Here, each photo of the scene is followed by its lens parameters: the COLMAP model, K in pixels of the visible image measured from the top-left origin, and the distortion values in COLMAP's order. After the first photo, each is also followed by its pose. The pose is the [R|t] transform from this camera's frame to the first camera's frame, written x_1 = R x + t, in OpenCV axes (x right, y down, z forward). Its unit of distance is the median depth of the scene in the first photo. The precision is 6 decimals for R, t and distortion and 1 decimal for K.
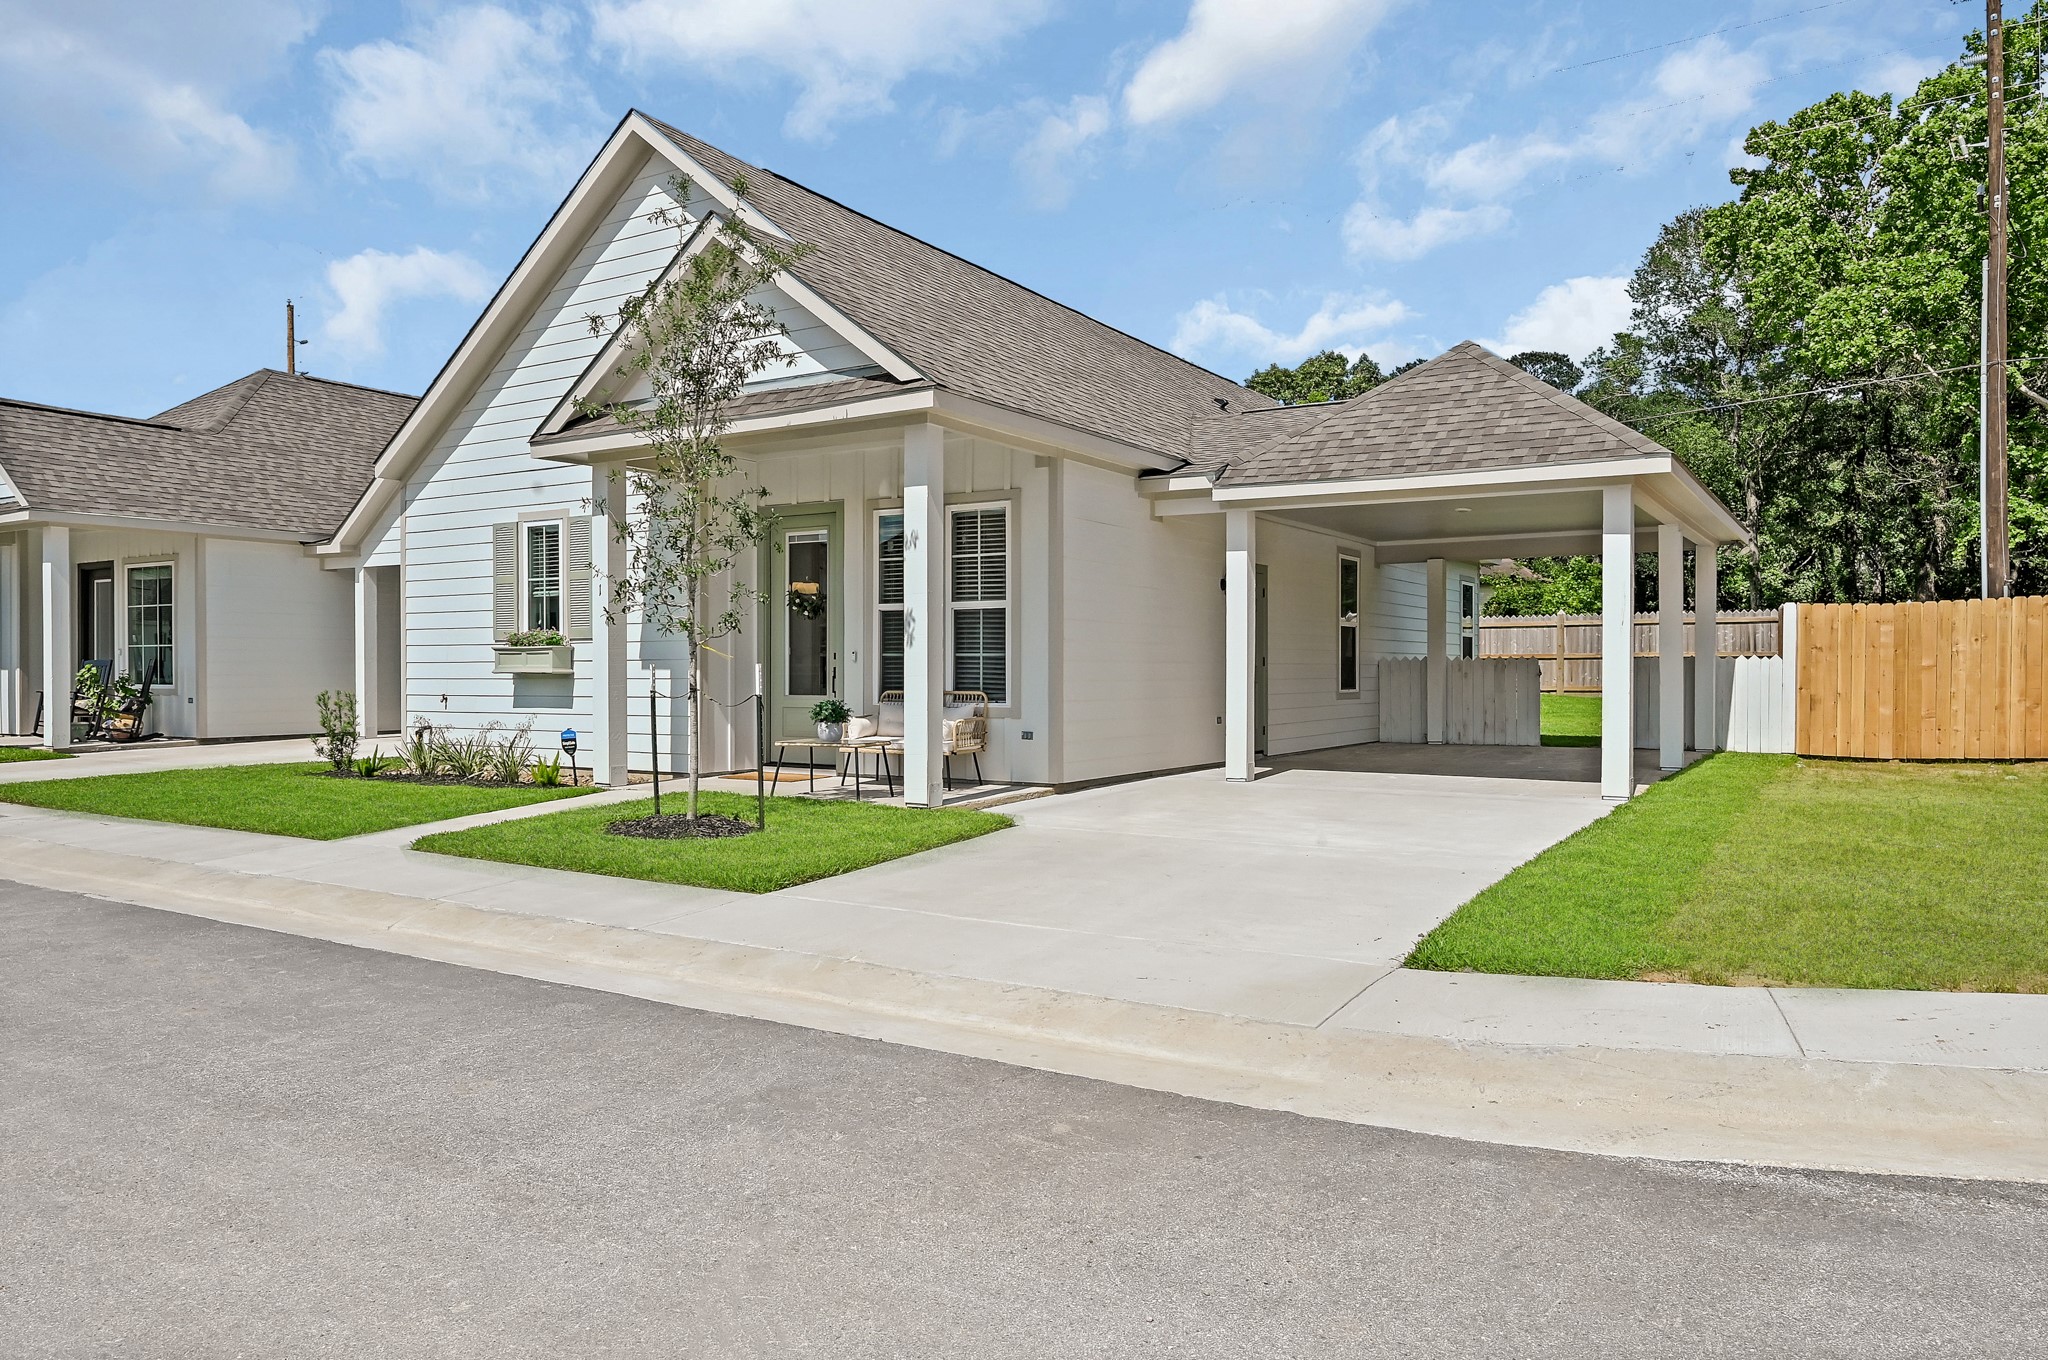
lens RADIAL K [[1372.6, 0, 1028.0], [0, 1372.6, 676.6], [0, 0, 1]] dist [-0.003732, -0.000791]
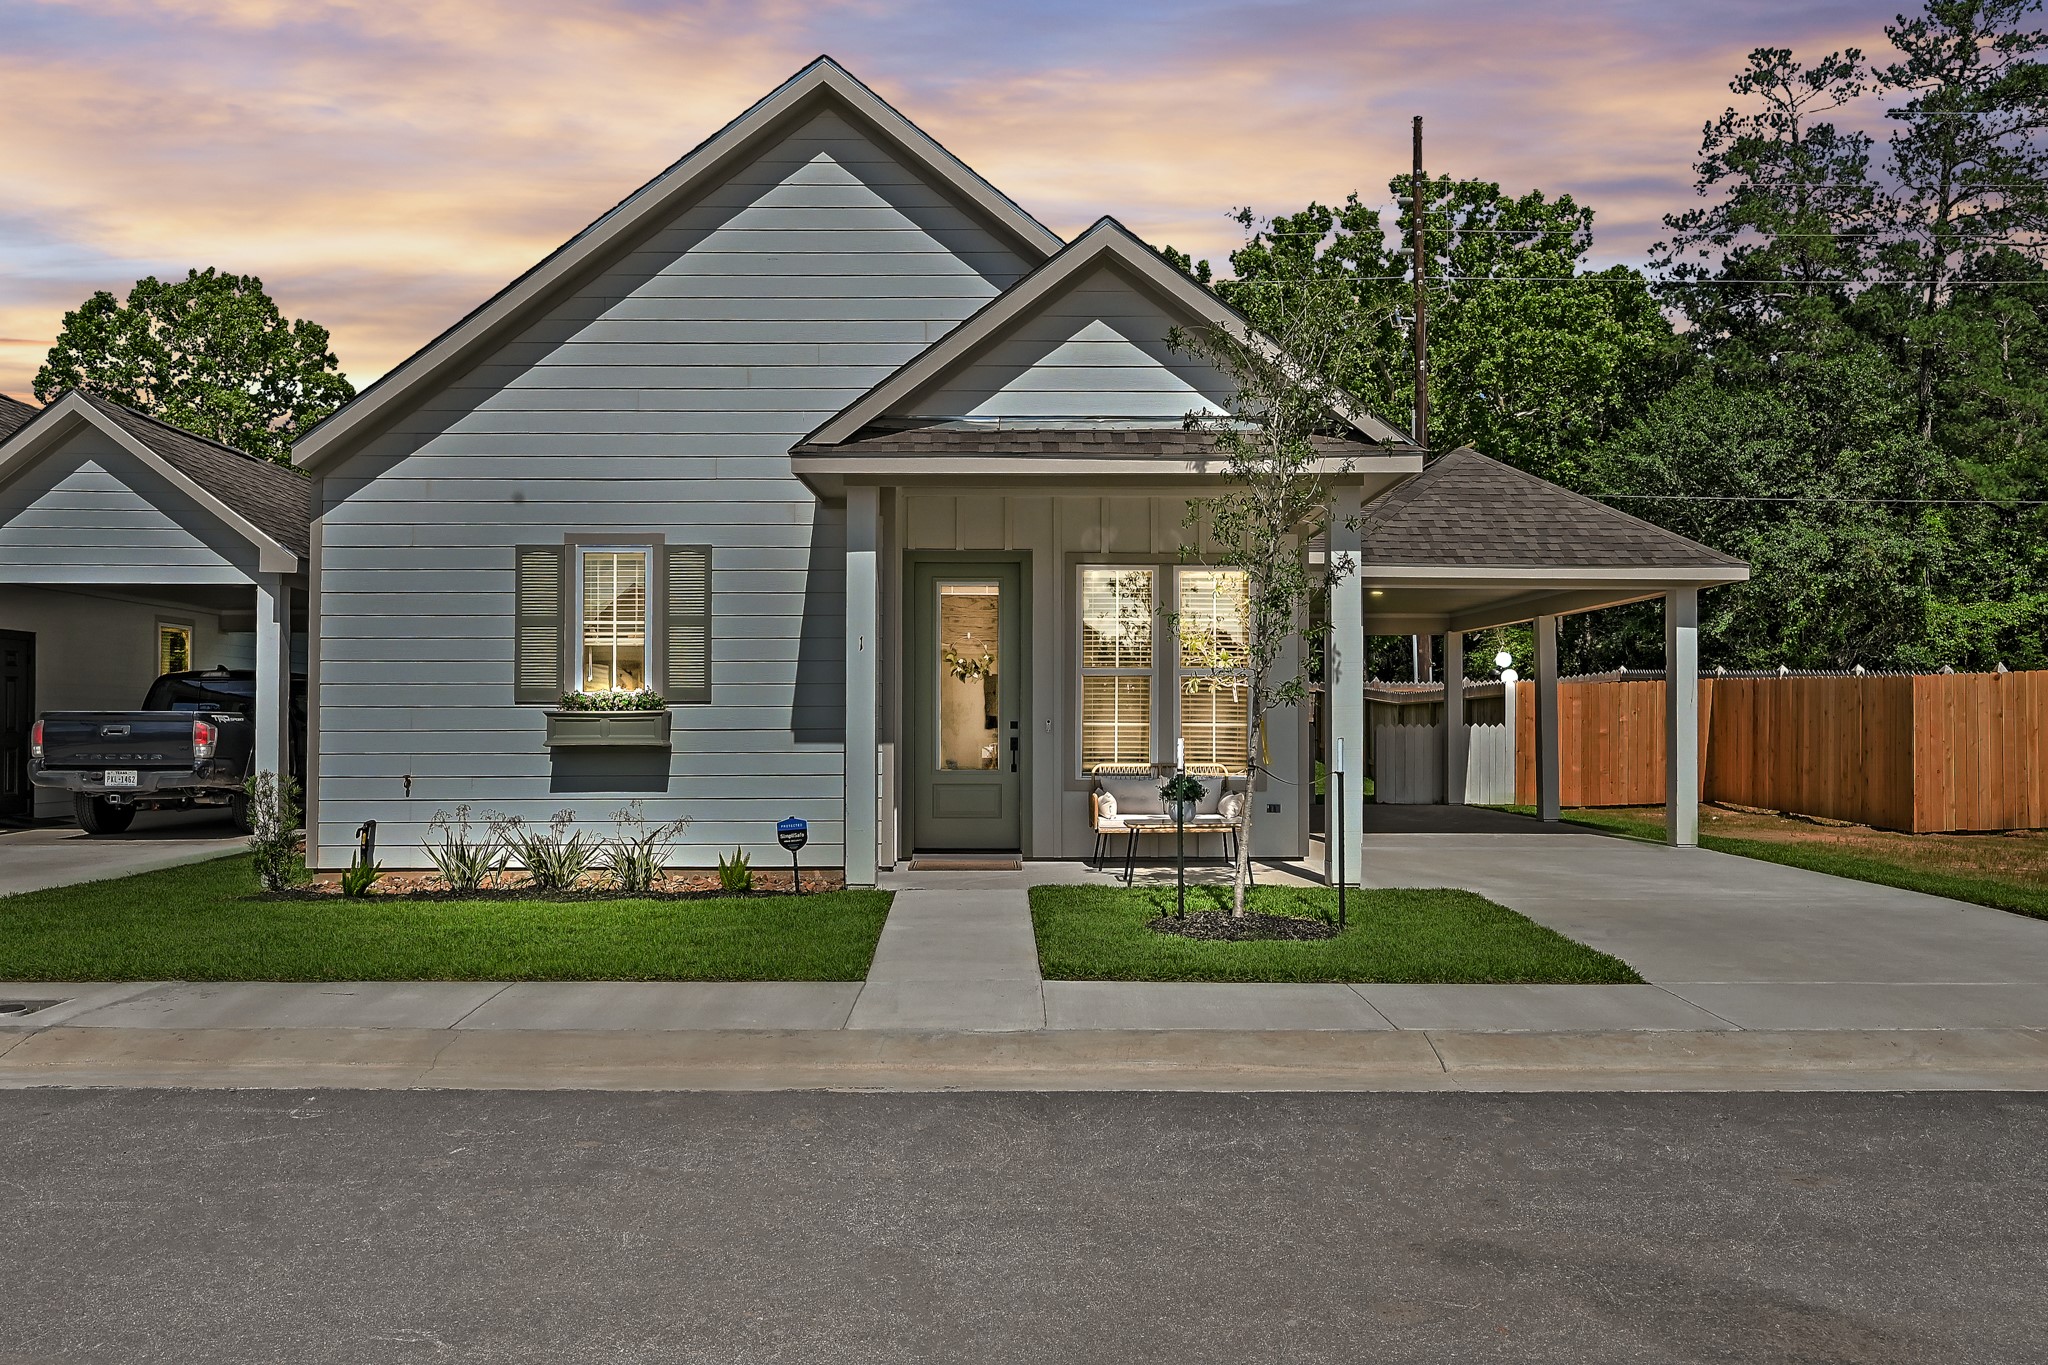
lens RADIAL K [[1372.6, 0, 1024.5], [0, 1372.6, 691.6], [0, 0, 1]] dist [-0.003732, -0.000791]
pose [[0.844243, 0.015376, 0.535740, -0.642761], [0.001096, 0.999537, -0.030415, -0.010200], [-0.535960, 0.026264, 0.843835, 0.262030]]
